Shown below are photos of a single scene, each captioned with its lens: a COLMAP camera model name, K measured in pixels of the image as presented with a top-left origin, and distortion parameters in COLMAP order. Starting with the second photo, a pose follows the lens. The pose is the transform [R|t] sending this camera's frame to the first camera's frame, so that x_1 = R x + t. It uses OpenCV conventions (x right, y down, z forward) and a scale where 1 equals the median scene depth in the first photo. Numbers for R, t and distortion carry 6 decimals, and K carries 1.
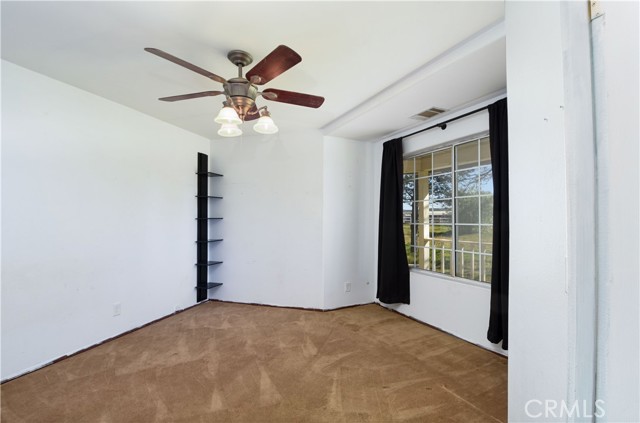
lens RADIAL K [[293.3, 0, 317.5], [0, 293.3, 215.2], [0, 0, 1]] dist [-0.012525, -0.006729]
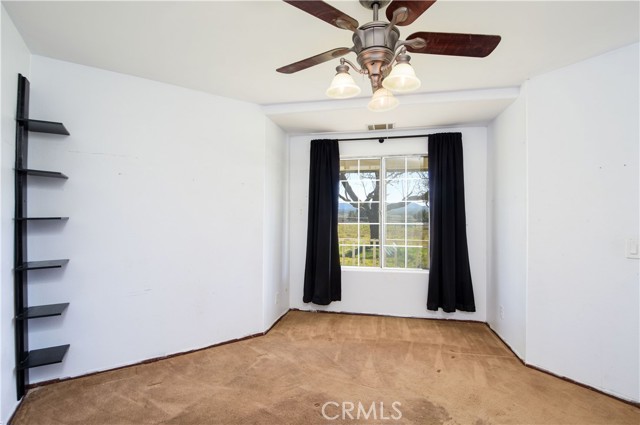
lens RADIAL K [[293.3, 0, 318.3], [0, 293.3, 216.4], [0, 0, 1]] dist [-0.012525, -0.006729]
pose [[0.602584, 0.009688, 0.797997, -0.578663], [-0.011269, 0.999930, -0.003630, 0.007629], [-0.797976, -0.006805, 0.602651, 0.435001]]
